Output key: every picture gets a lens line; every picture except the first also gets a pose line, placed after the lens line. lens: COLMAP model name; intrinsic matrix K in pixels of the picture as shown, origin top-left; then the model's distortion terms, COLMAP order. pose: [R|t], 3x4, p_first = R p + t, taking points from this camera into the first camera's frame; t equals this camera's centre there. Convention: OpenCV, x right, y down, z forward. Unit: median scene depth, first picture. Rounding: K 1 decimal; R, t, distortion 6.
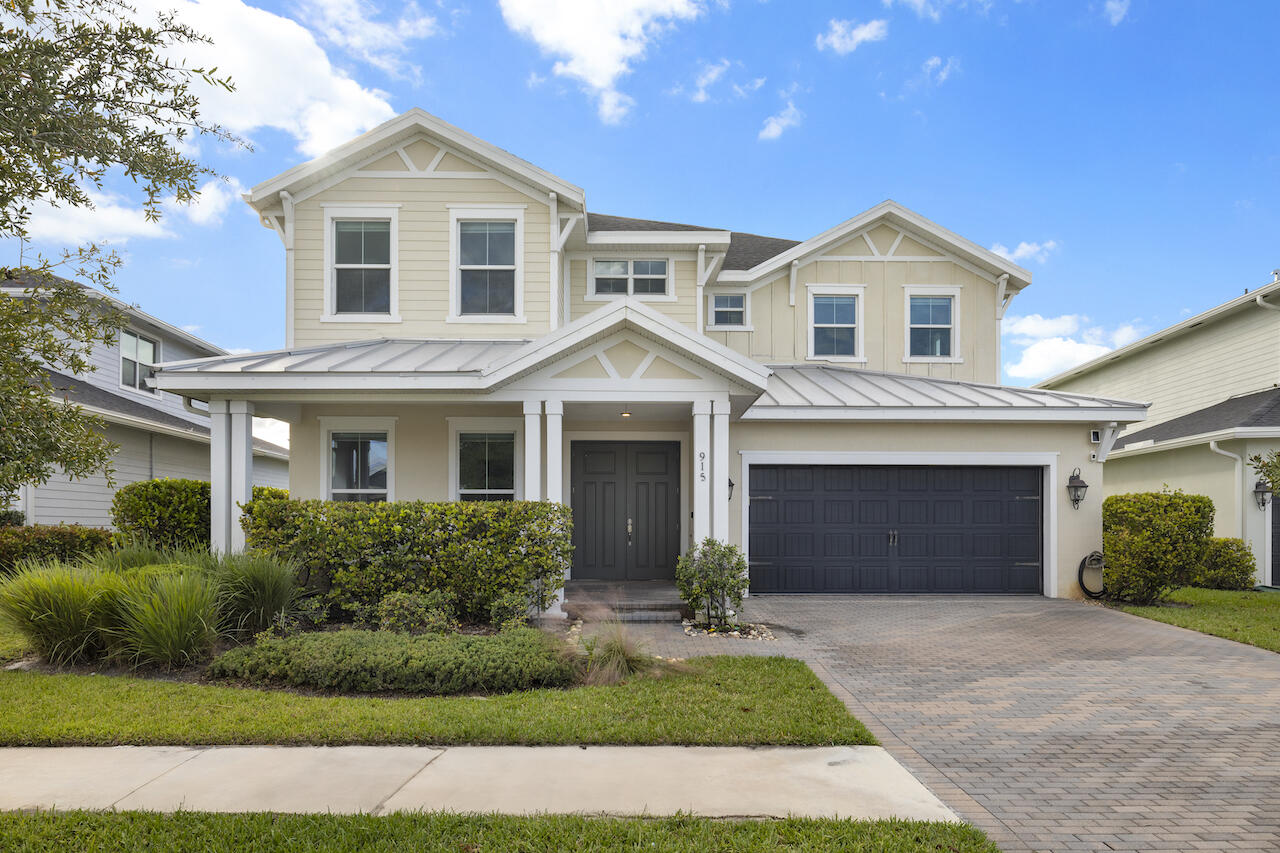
lens RADIAL K [[852.2, 0, 641.3], [0, 852.2, 531.8], [0, 0, 1]] dist [0.001687, 0.000369]
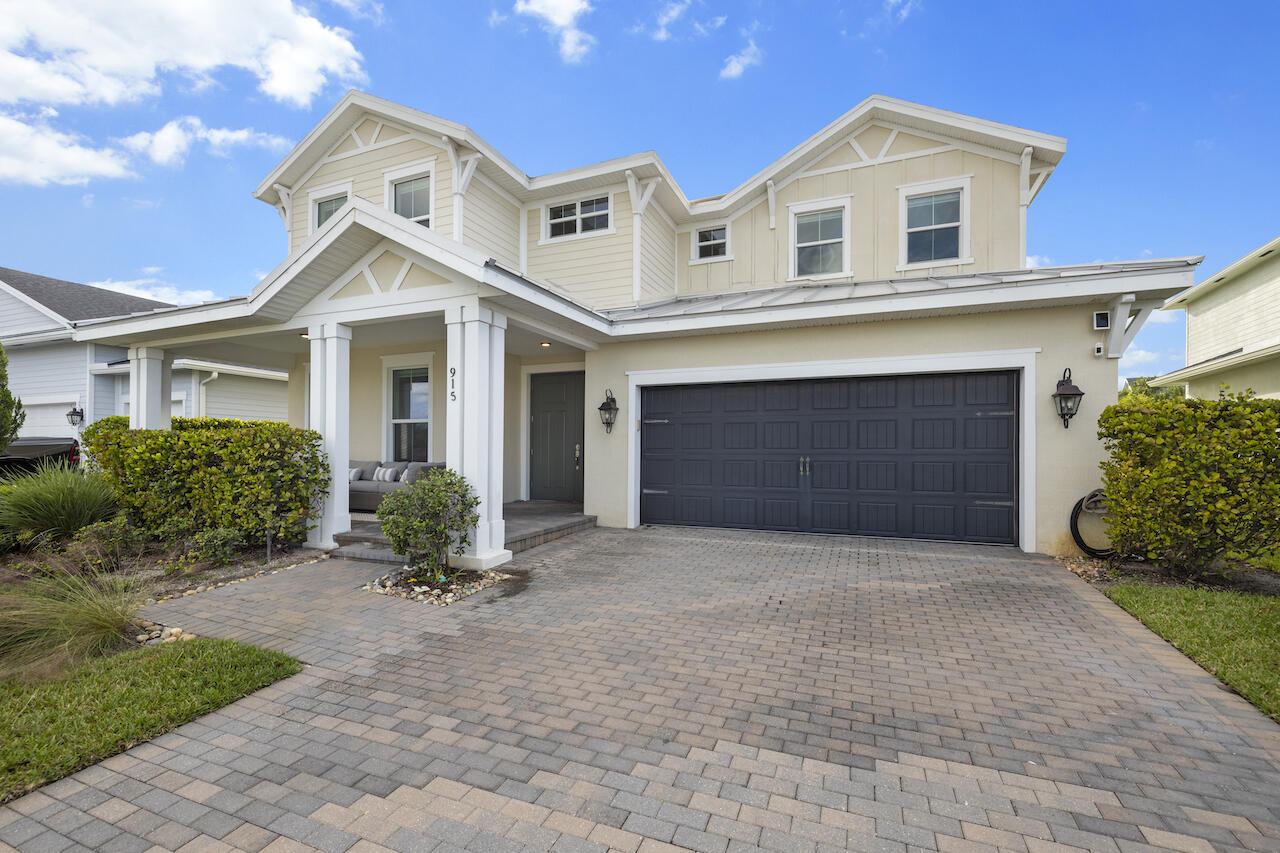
lens RADIAL K [[546.2, 0, 640.7], [0, 546.2, 451.7], [0, 0, 1]] dist [0.000992, 0.000085]
pose [[0.916035, 0.000190, -0.401099, 0.363569], [-0.000751, 0.999999, -0.001243, -0.006075], [0.401099, 0.001440, 0.916034, 0.444339]]
